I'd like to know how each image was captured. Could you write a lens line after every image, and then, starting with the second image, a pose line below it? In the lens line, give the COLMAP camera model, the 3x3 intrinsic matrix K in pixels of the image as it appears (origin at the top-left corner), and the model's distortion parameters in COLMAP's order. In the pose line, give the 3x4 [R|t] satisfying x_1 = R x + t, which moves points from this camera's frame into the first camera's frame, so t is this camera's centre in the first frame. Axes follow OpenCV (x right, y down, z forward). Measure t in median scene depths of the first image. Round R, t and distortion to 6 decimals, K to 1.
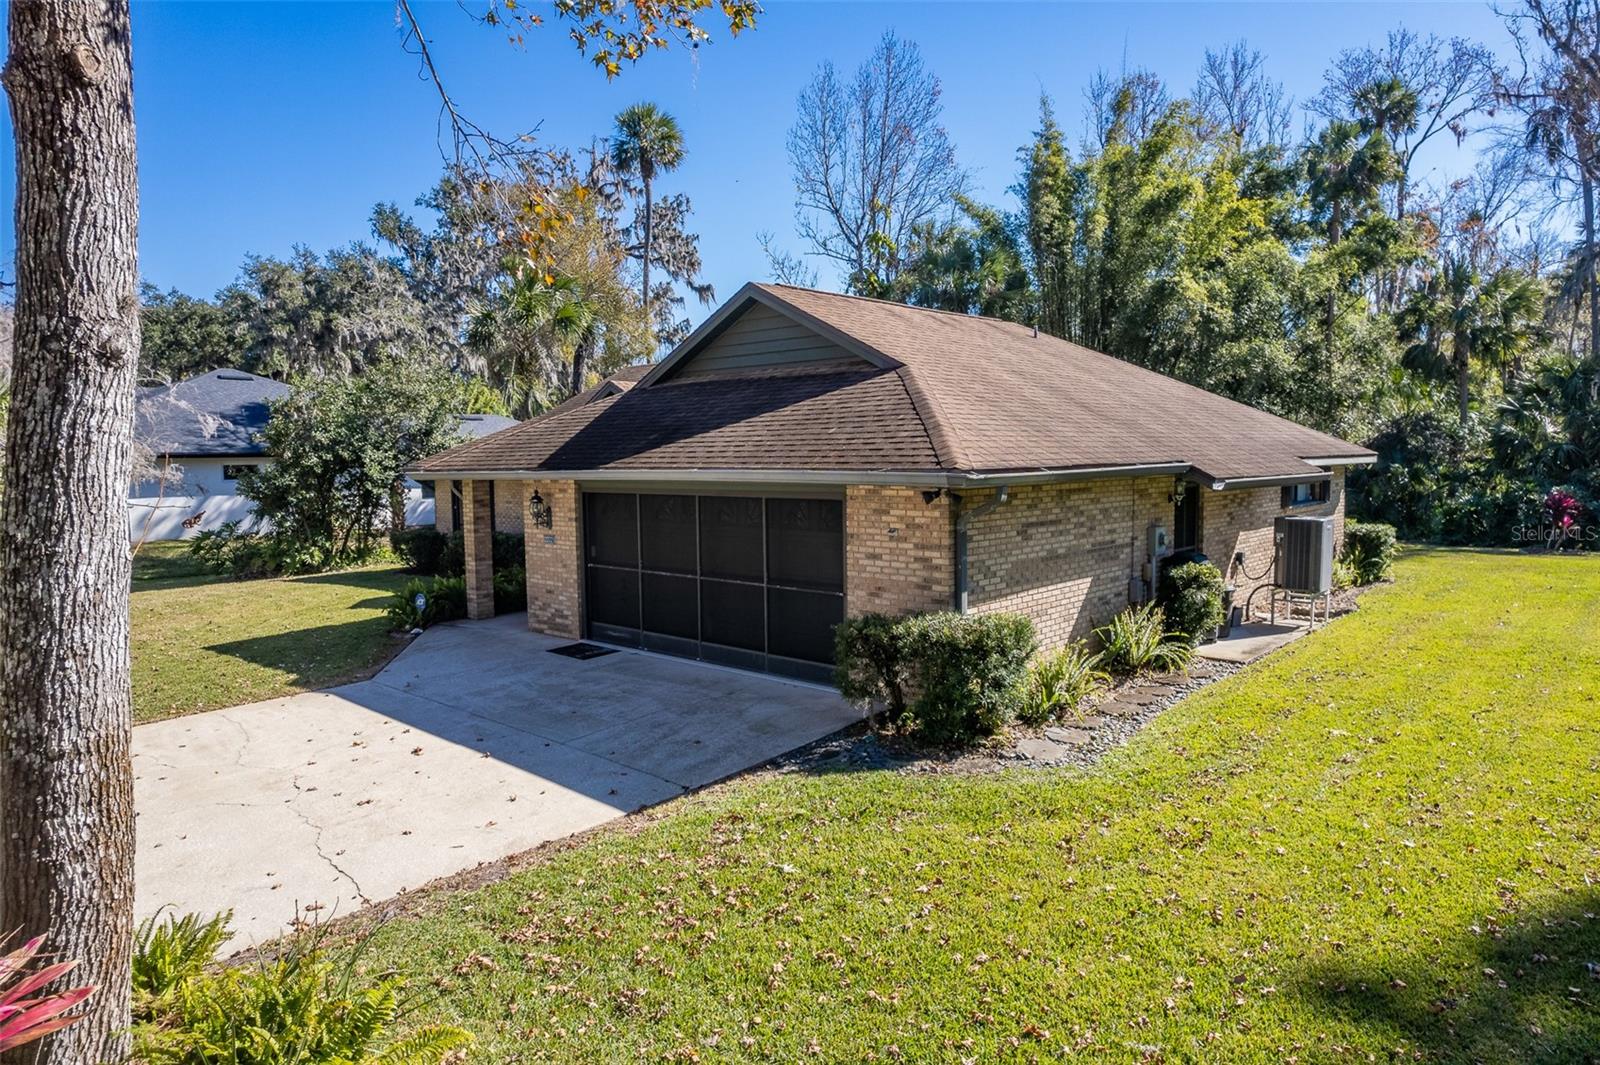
lens RADIAL K [[1011.1, 0, 810.0], [0, 1011.1, 536.8], [0, 0, 1]] dist [-0.050104, 0.027024]
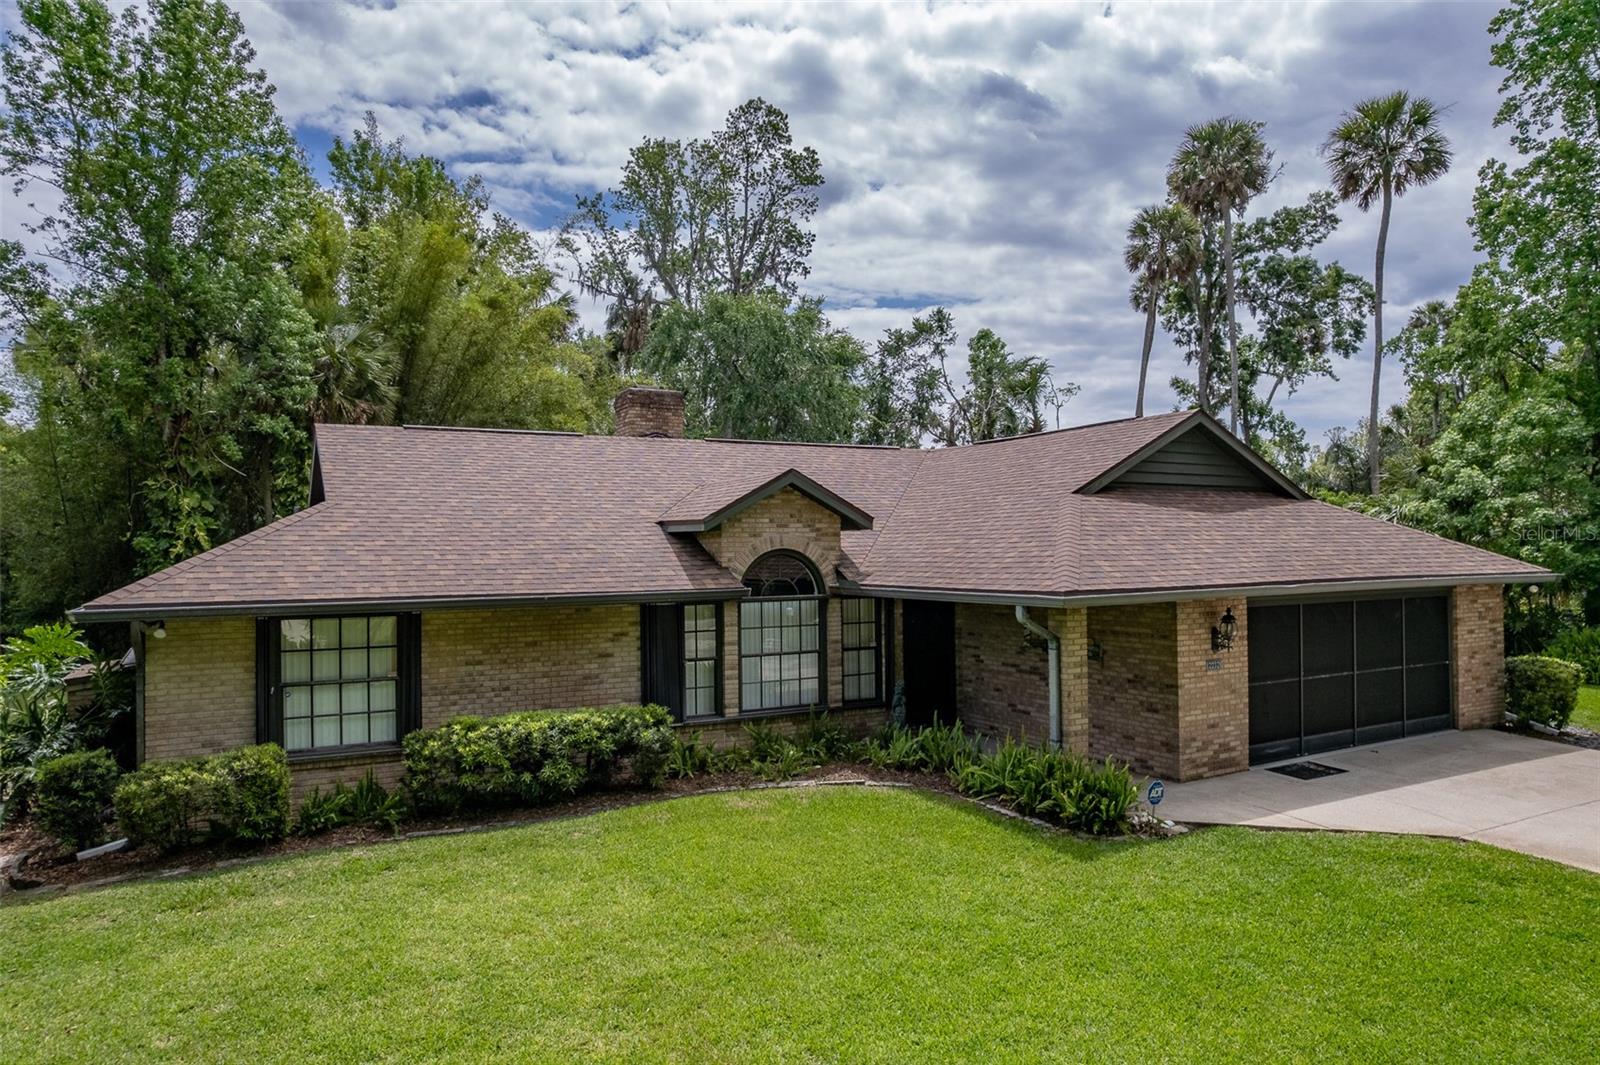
lens RADIAL K [[1011.1, 0, 800.3], [0, 1011.1, 525.6], [0, 0, 1]] dist [-0.050104, 0.027024]
pose [[0.322335, 0.031627, 0.946097, -1.577265], [0.084697, 0.994470, -0.062101, -0.123857], [-0.942829, 0.100149, 0.317874, 1.375519]]
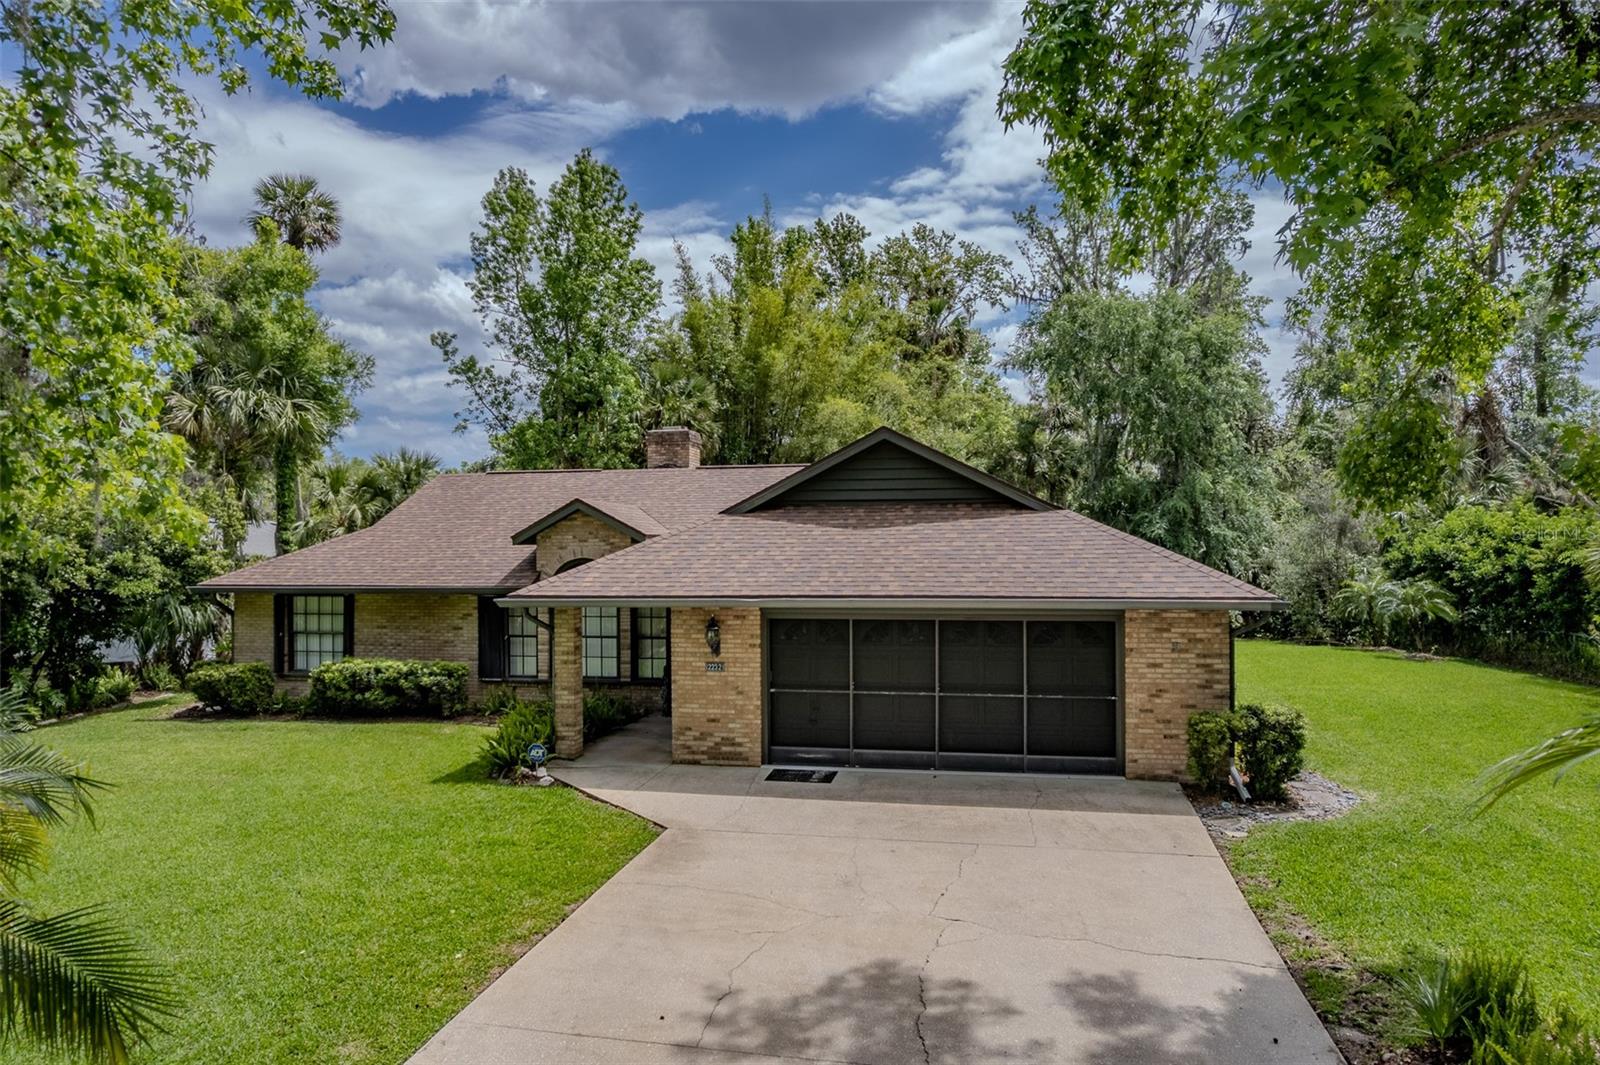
lens RADIAL K [[1011.1, 0, 800.6], [0, 1011.1, 535.8], [0, 0, 1]] dist [-0.050104, 0.027024]
pose [[0.851795, 0.016363, 0.523619, -0.928897], [0.037329, 0.995076, -0.091820, -0.041196], [-0.522543, 0.097758, 0.846990, 0.135142]]
